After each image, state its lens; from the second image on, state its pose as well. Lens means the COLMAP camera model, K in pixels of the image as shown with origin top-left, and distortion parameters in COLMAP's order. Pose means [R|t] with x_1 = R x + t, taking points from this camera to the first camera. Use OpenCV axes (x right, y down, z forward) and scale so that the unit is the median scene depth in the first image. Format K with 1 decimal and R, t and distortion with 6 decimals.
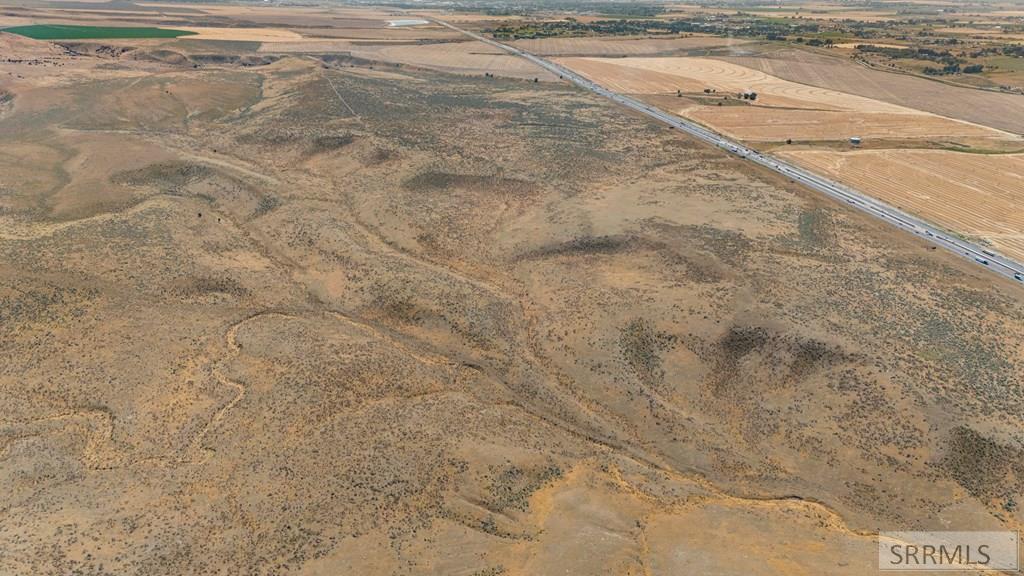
lens RADIAL K [[782.1, 0, 512.0], [0, 782.1, 288.0], [0, 0, 1]] dist [0.078264, -0.080161]
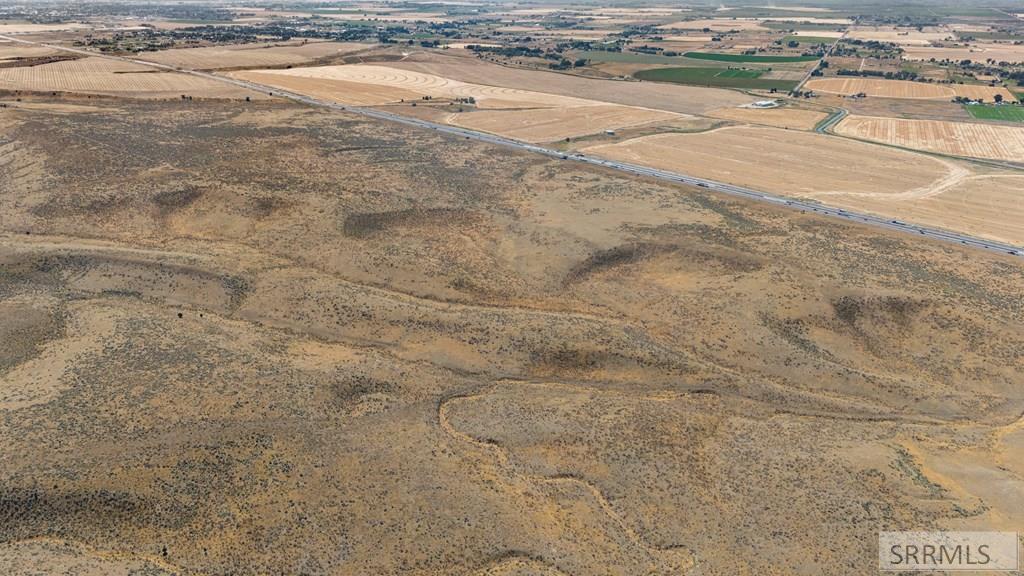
lens RADIAL K [[752.7, 0, 512.0], [0, 752.7, 288.0], [0, 0, 1]] dist [0.082643, -0.087972]
pose [[0.835769, -0.209592, 0.507505, -0.545791], [0.202410, 0.976791, 0.070068, -0.114897], [-0.510412, 0.044163, 0.858795, 0.182802]]
